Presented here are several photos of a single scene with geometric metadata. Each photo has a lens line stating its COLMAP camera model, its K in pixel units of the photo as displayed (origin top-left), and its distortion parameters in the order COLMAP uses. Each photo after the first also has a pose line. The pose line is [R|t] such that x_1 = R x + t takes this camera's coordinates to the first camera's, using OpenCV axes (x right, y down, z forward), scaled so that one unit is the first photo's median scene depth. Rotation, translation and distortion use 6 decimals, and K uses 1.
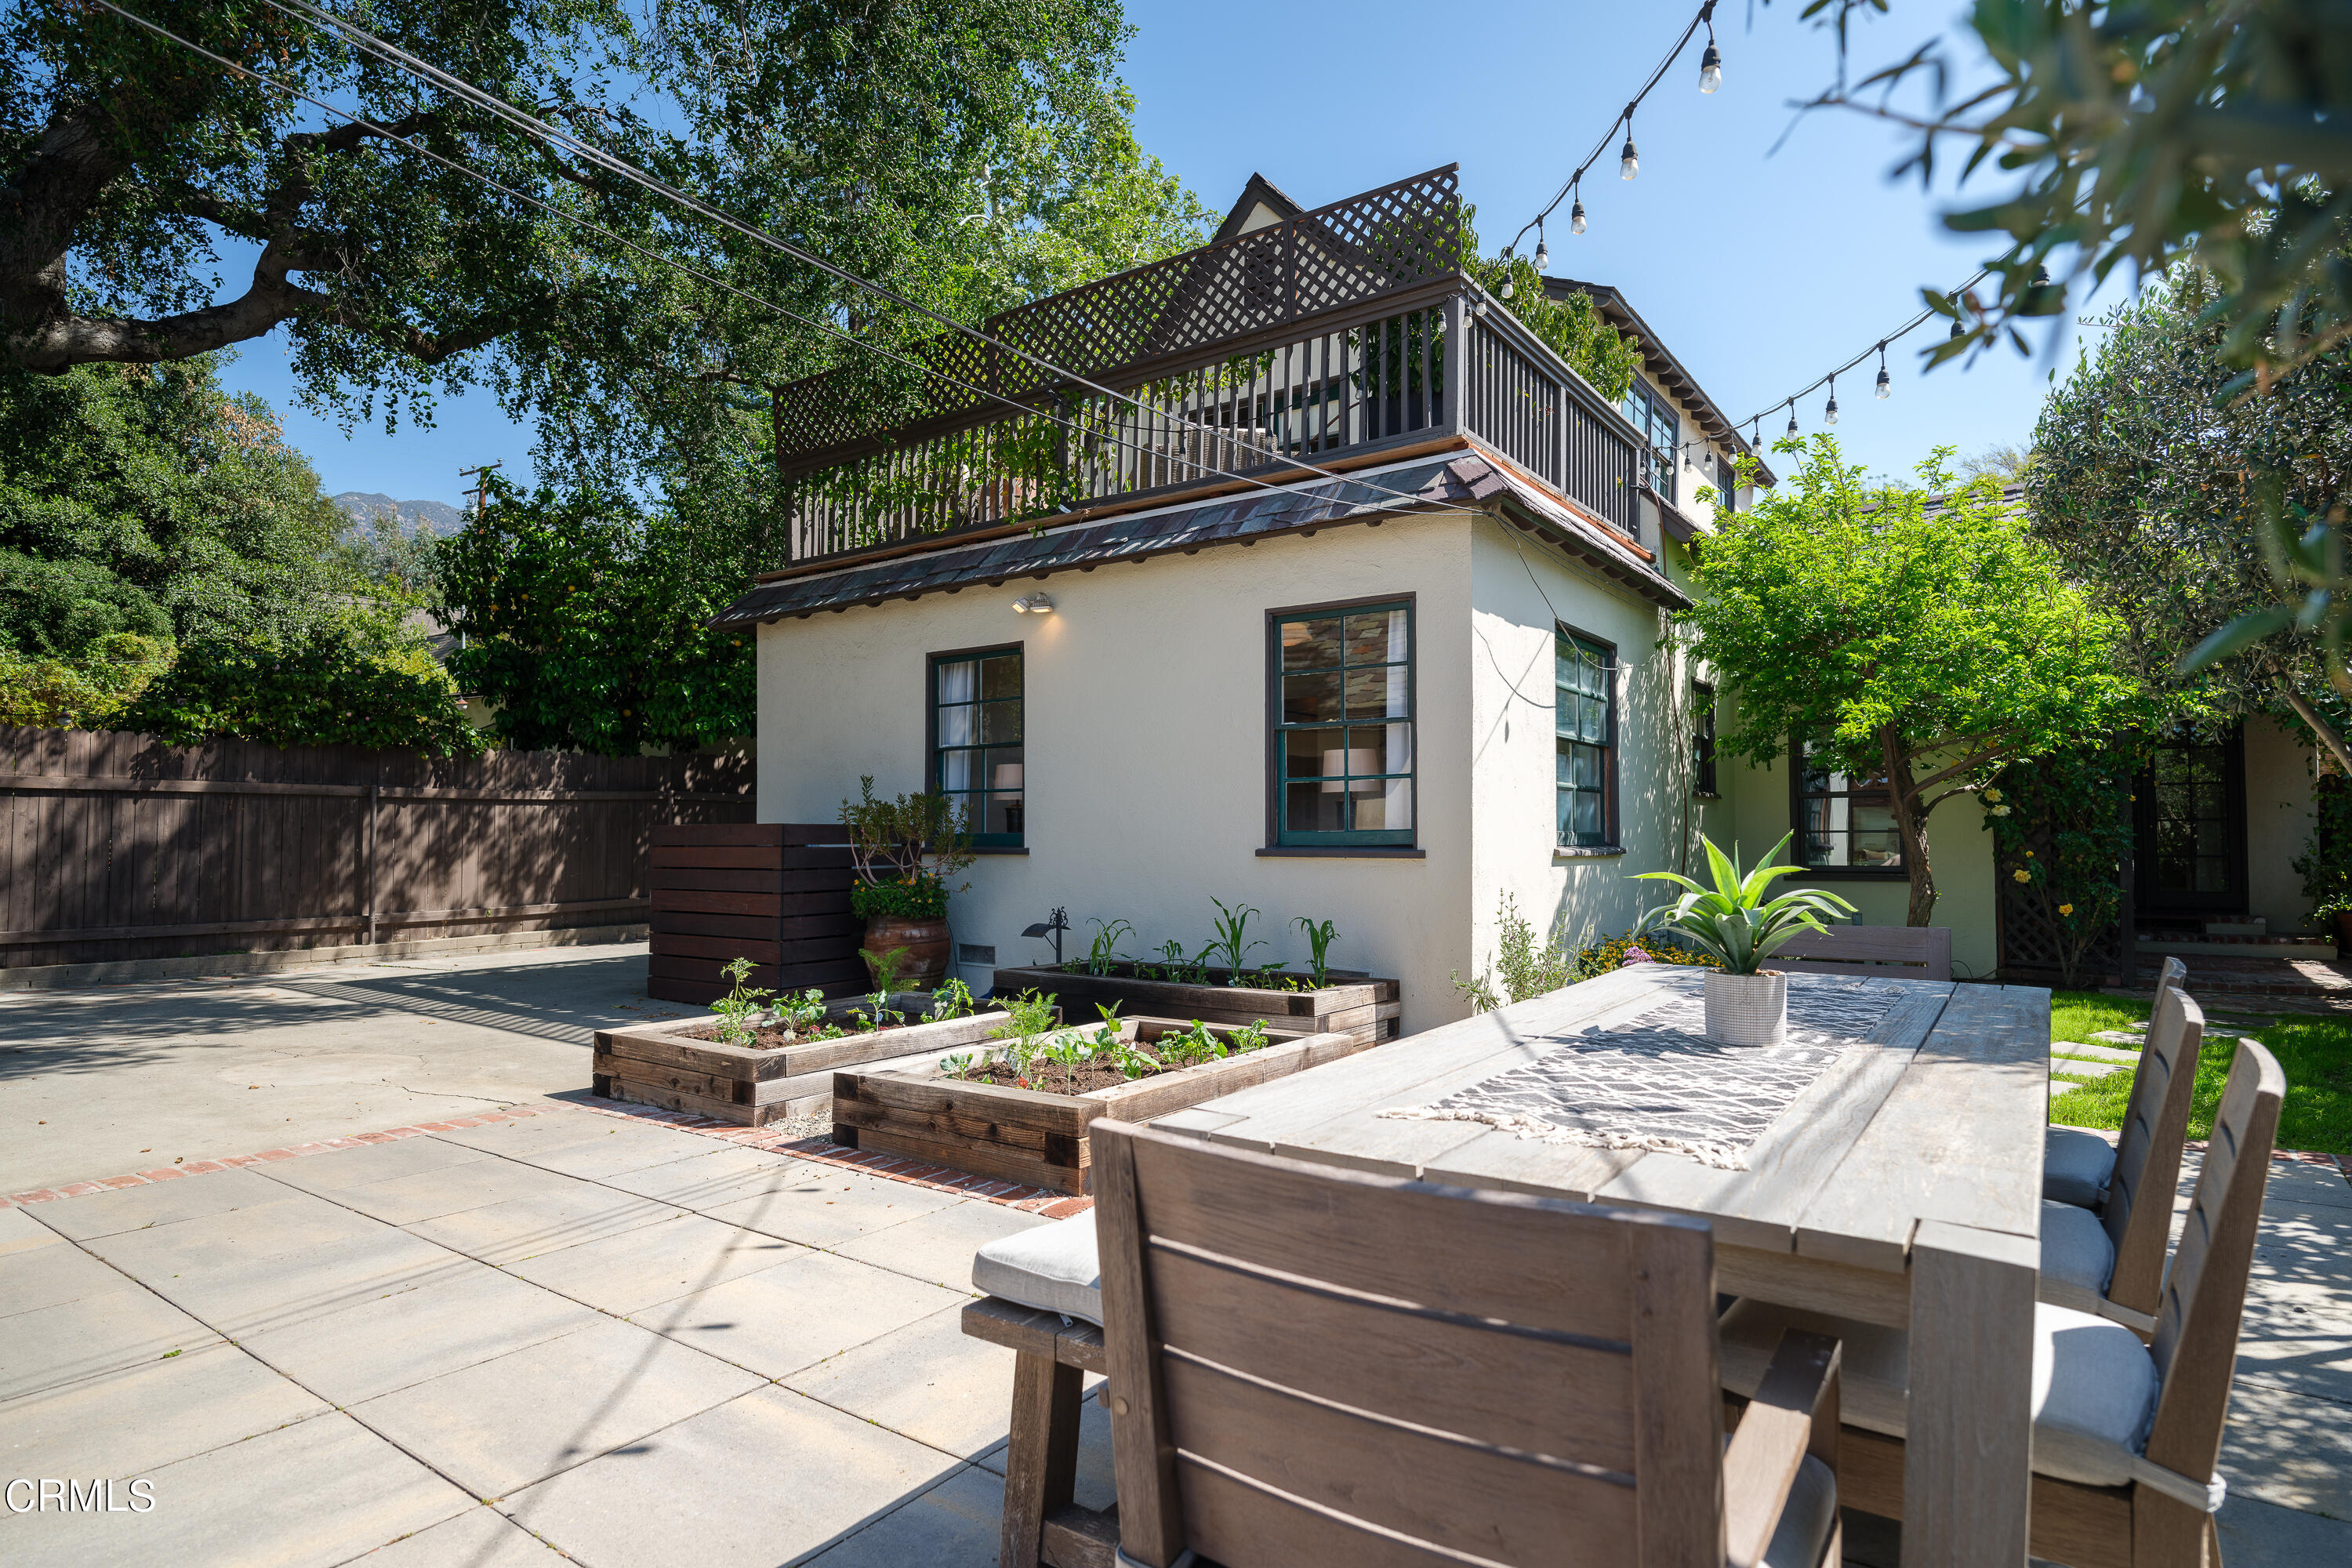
lens RADIAL K [[1222.9, 0, 1176.0], [0, 1222.9, 784.0], [0, 0, 1]] dist [0.011368, 0.000250]
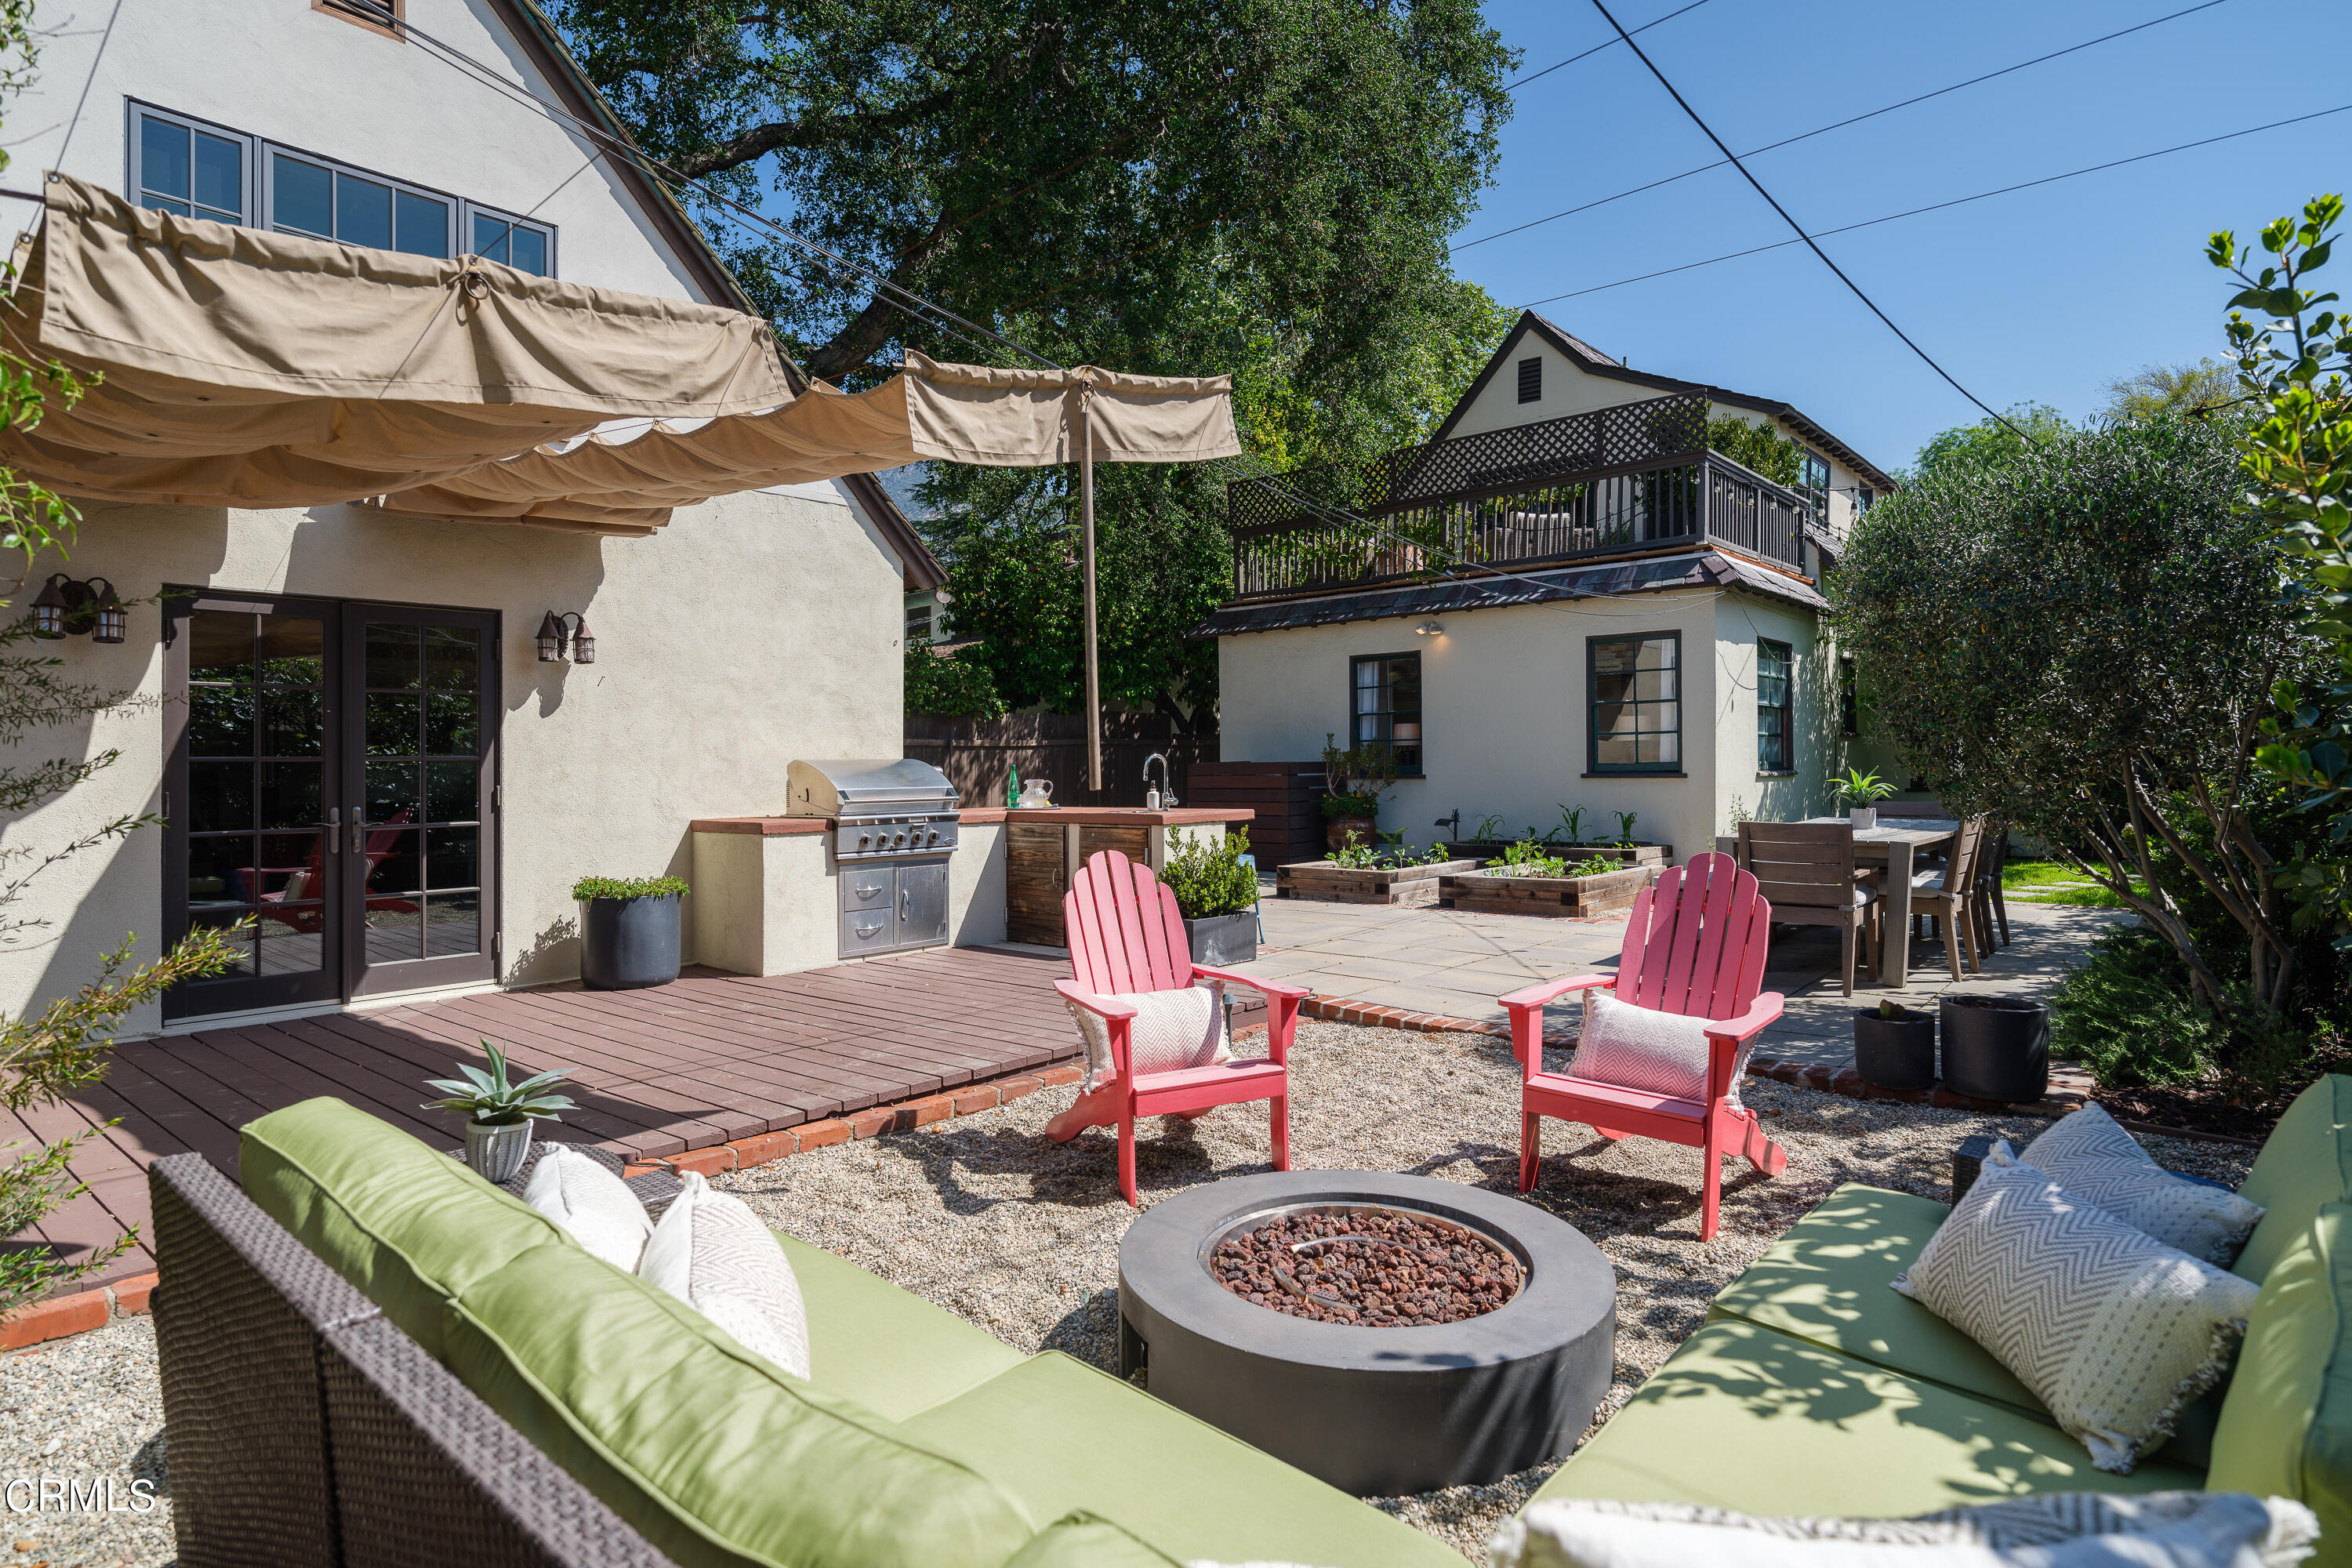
lens RADIAL K [[1266.1, 0, 1157.6], [0, 1266.1, 757.6], [0, 0, 1]] dist [0.002566, -0.000401]
pose [[0.995807, -0.011986, -0.090688, -0.341786], [0.015427, 0.999183, 0.037346, -0.042997], [0.090167, -0.038588, 0.995179, -0.784115]]
